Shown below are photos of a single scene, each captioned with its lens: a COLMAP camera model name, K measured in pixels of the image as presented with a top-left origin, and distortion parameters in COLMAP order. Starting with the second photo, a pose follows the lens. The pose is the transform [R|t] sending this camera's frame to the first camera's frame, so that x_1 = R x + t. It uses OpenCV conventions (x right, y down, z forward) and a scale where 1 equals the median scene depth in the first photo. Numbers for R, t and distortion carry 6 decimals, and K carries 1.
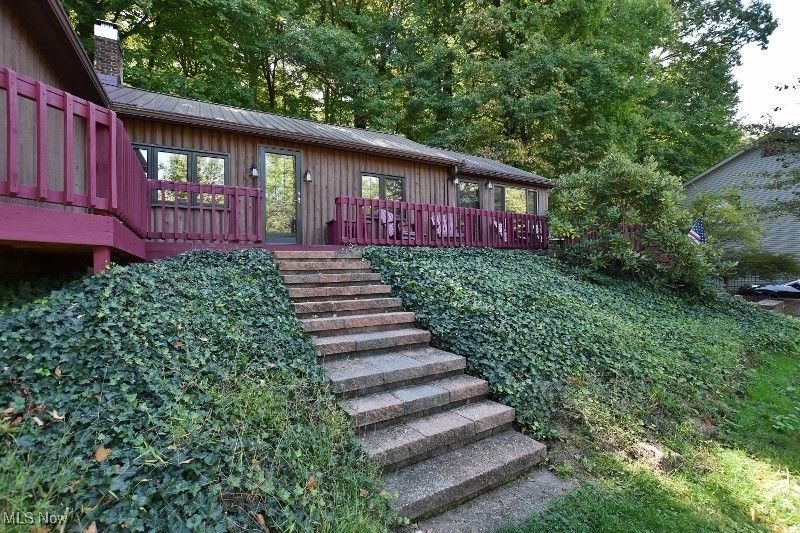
lens RADIAL K [[351.1, 0, 397.1], [0, 351.1, 264.1], [0, 0, 1]] dist [-0.019000, 0.000123]
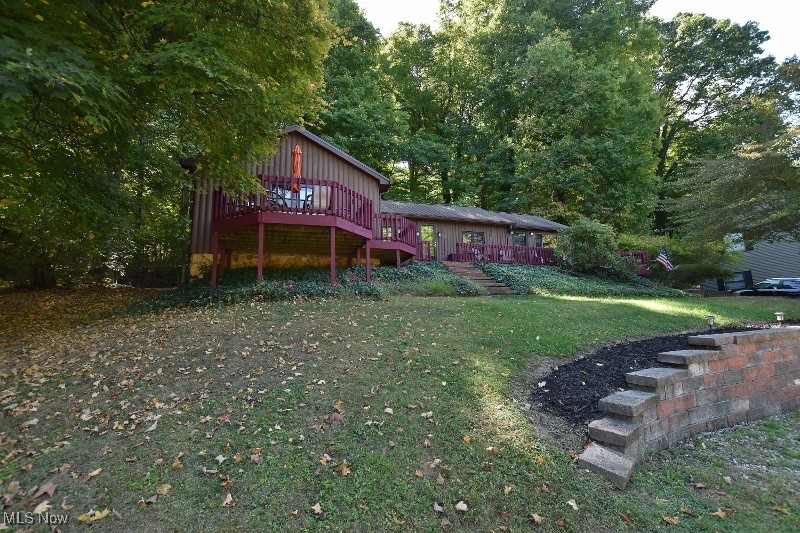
lens RADIAL K [[351.1, 0, 402.7], [0, 351.1, 265.6], [0, 0, 1]] dist [-0.019000, 0.000123]
pose [[0.980070, -0.036365, -0.195296, -0.035475], [0.009322, 0.990438, -0.137644, 0.147903], [0.198434, 0.133080, 0.971038, -0.705893]]
